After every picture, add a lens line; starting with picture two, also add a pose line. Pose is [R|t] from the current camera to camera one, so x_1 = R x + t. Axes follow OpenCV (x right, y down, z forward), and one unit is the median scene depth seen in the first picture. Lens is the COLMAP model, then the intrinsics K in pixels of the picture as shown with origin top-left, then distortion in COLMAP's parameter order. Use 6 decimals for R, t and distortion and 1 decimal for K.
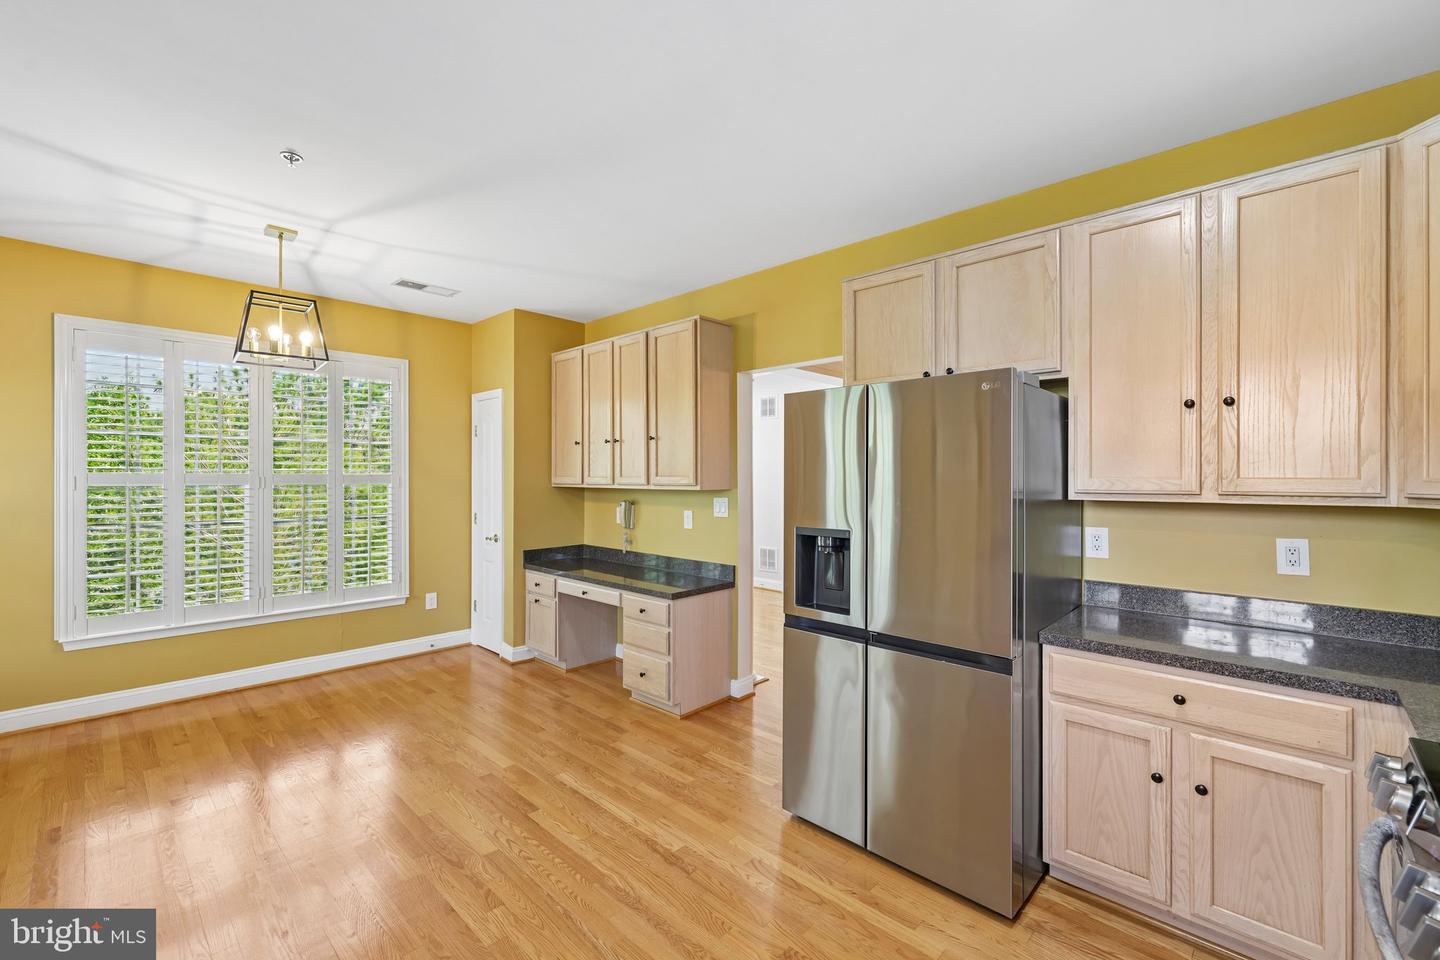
lens RADIAL K [[608.2, 0, 714.6], [0, 608.2, 482.0], [0, 0, 1]] dist [-0.004561, 0.000043]
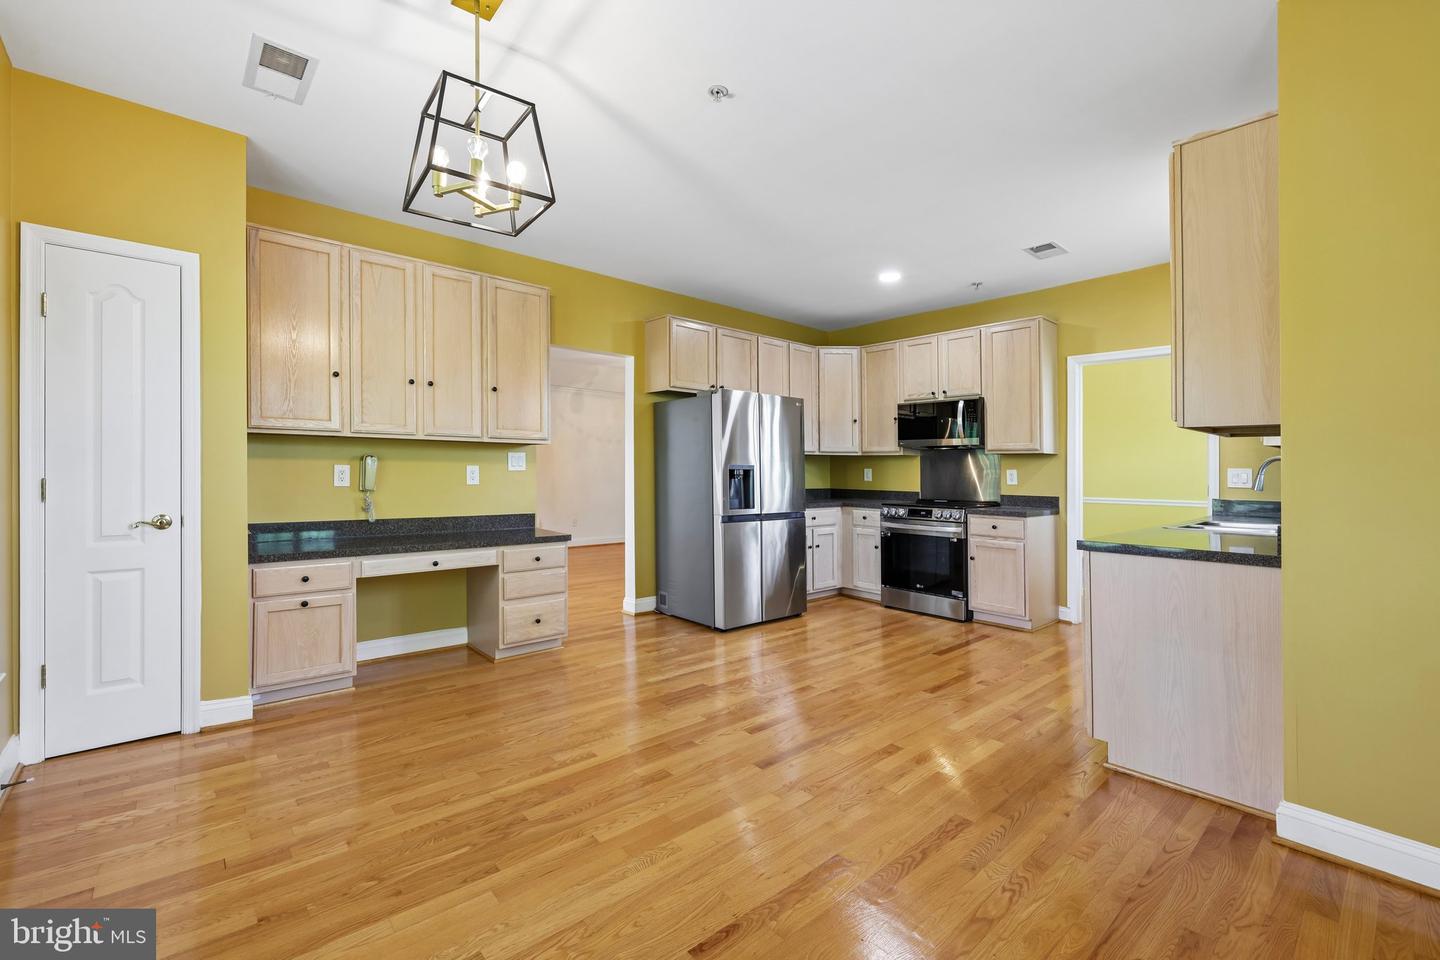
lens RADIAL K [[608.2, 0, 720.3], [0, 608.2, 464.3], [0, 0, 1]] dist [-0.004561, 0.000043]
pose [[0.095099, 0.002059, 0.995466, -1.135337], [-0.001054, 0.999998, -0.001968, 0.054330], [-0.995467, -0.000862, 0.095101, 0.606410]]
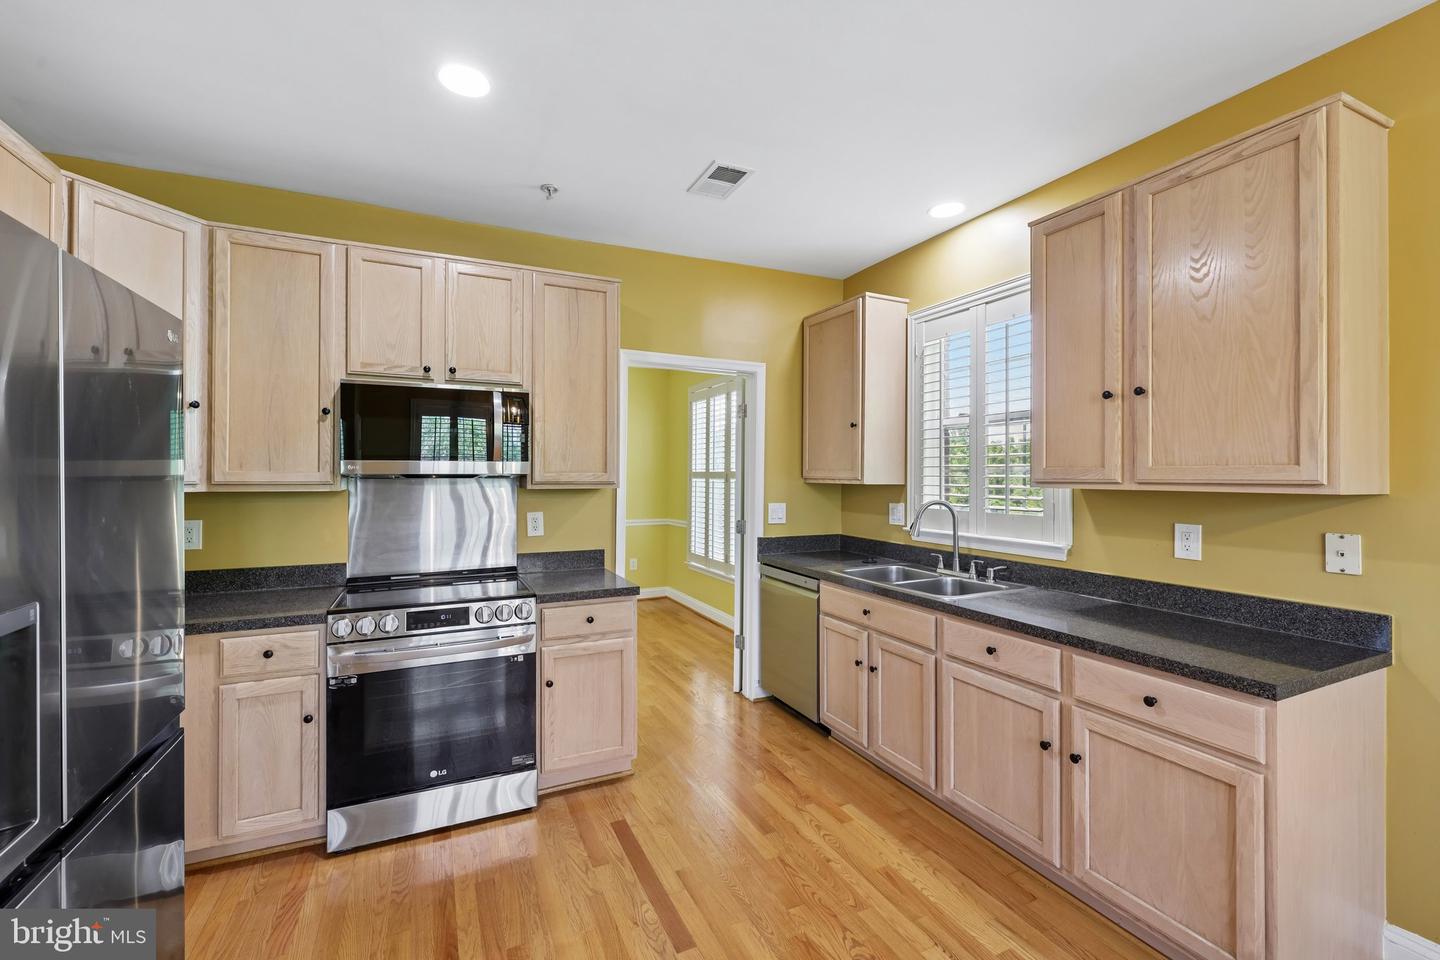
lens RADIAL K [[608.2, 0, 719.8], [0, 608.2, 466.4], [0, 0, 1]] dist [-0.004561, 0.000043]
pose [[-0.930131, -0.000370, 0.367228, -0.211751], [-0.001791, 0.999992, -0.003529, -0.001664], [-0.367224, -0.003940, -0.930124, 0.790213]]
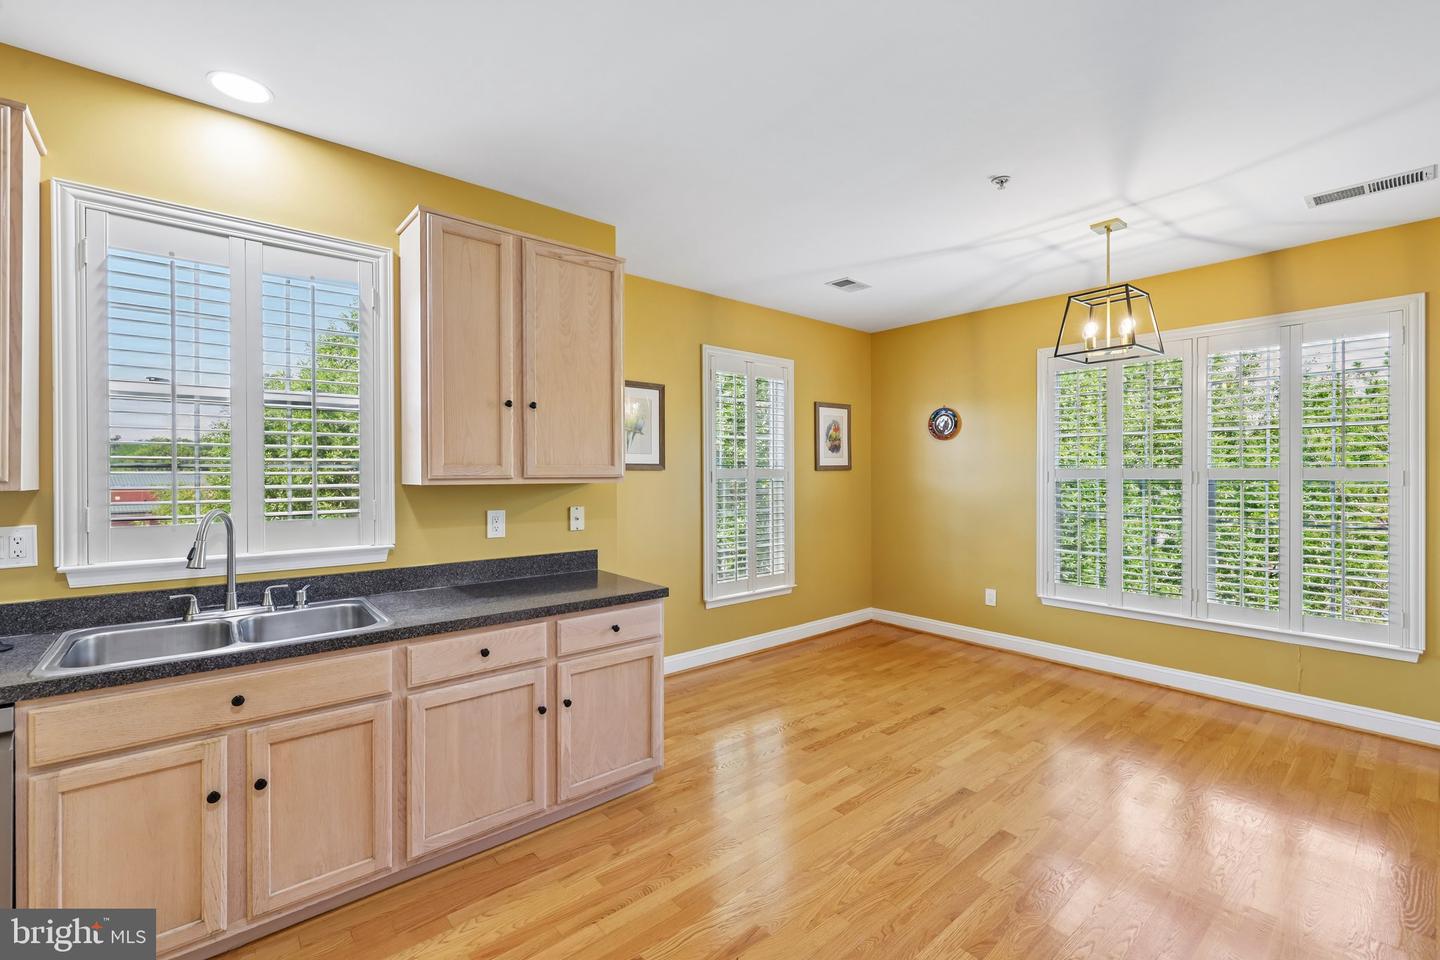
lens RADIAL K [[608.2, 0, 689.8], [0, 608.2, 474.5], [0, 0, 1]] dist [-0.004561, 0.000043]
pose [[-0.136625, -0.000489, -0.990623, 0.323093], [-0.009664, 0.999953, 0.000839, 0.004290], [0.990576, 0.009688, -0.136623, 0.397148]]
